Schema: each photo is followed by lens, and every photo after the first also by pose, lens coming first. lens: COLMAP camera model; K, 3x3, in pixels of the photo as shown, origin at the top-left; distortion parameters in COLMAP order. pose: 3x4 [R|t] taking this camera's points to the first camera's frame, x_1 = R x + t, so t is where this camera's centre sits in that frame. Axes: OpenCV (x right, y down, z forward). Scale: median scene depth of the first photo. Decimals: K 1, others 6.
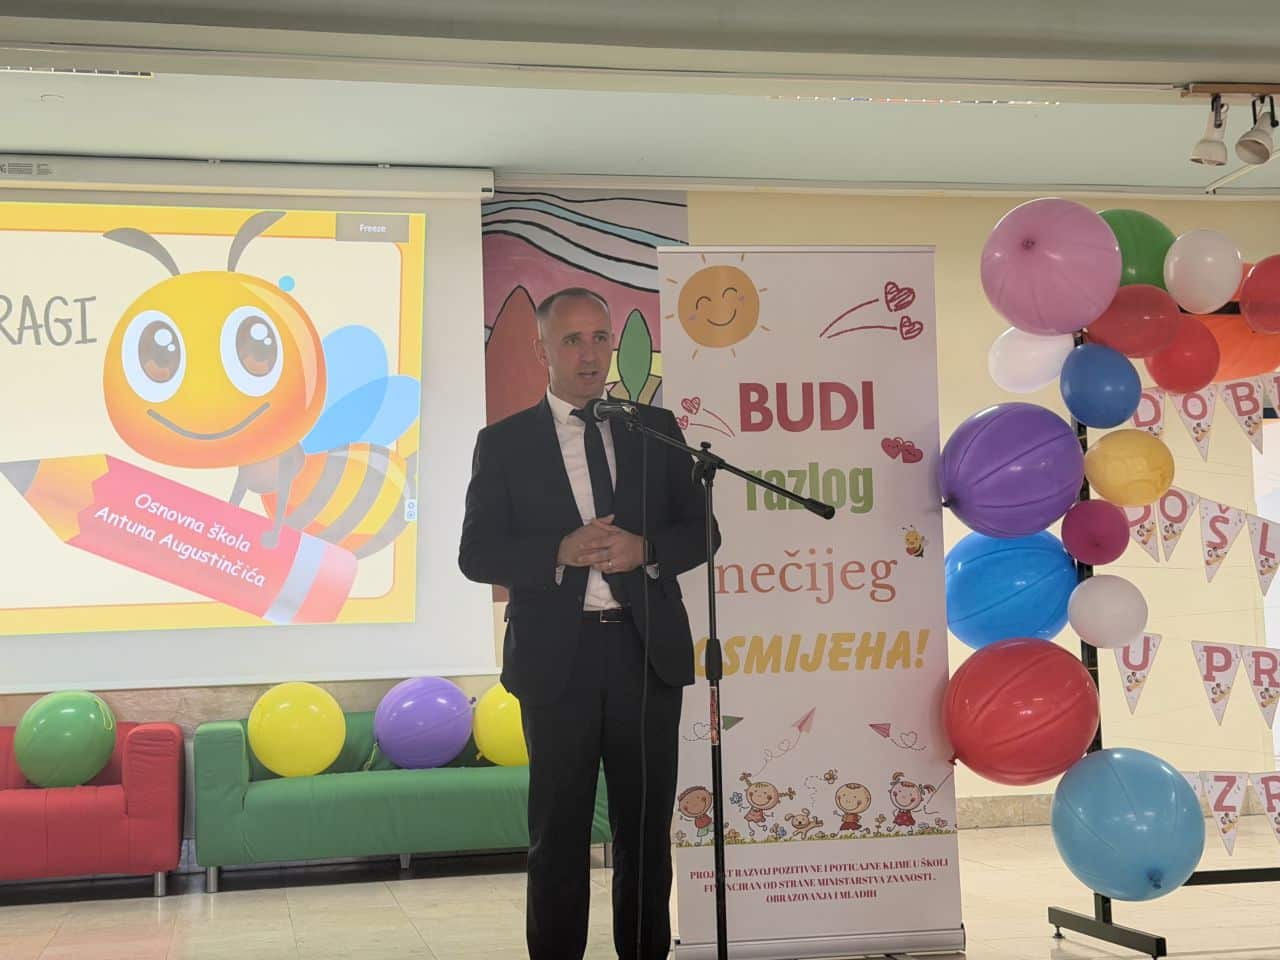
lens RADIAL K [[1856.4, 0, 640.0], [0, 1856.4, 480.0], [0, 0, 1]] dist [0.282315, -0.887450]
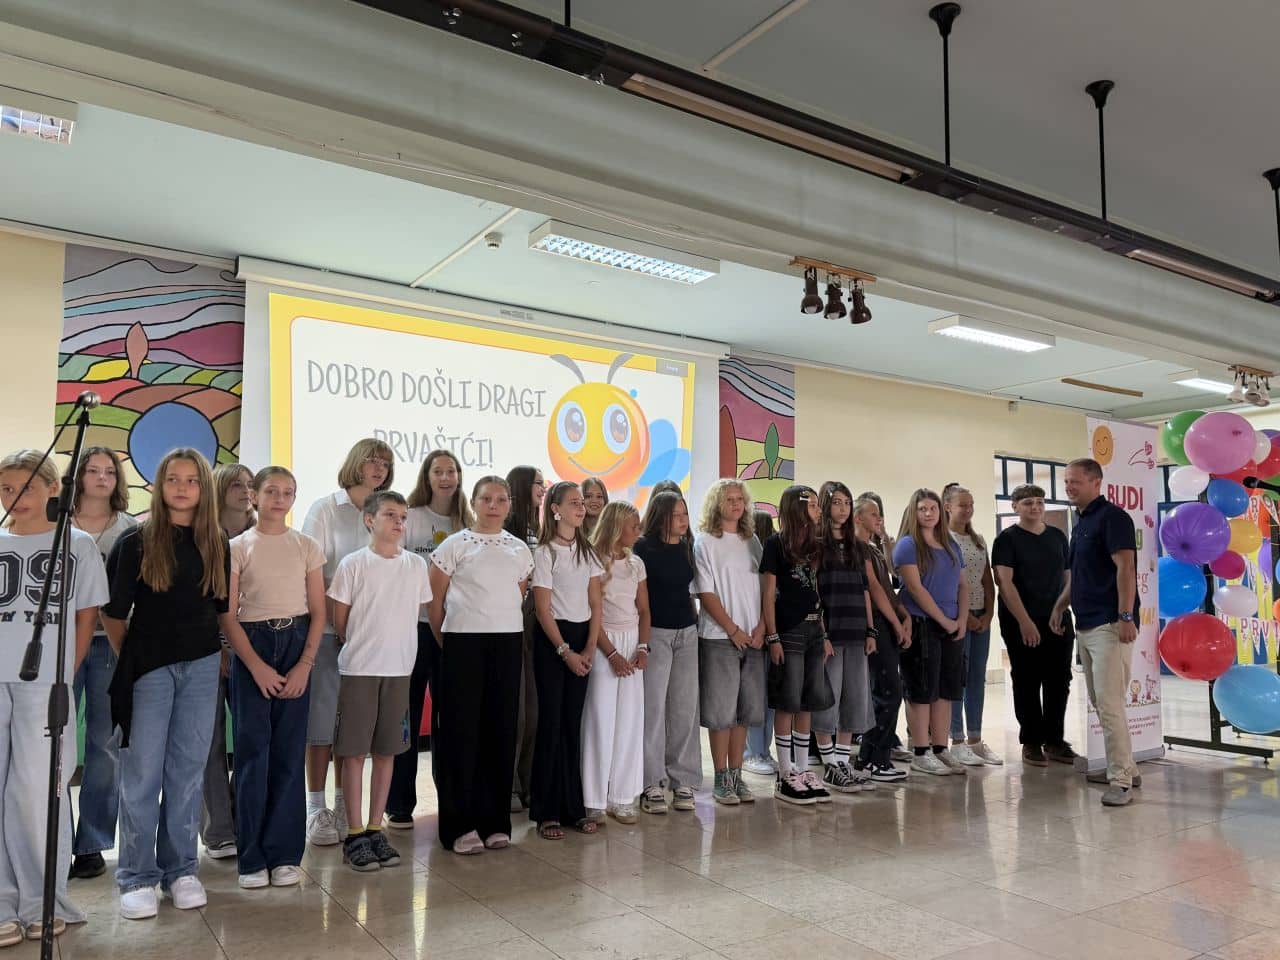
lens RADIAL K [[947.3, 0, 640.0], [0, 947.3, 480.0], [0, 0, 1]] dist [0.011498, -0.001055]
pose [[0.928751, 0.075641, 0.362905, -0.518950], [-0.069923, 0.997134, -0.028888, 0.005751], [-0.364050, 0.001454, 0.931378, 0.140234]]
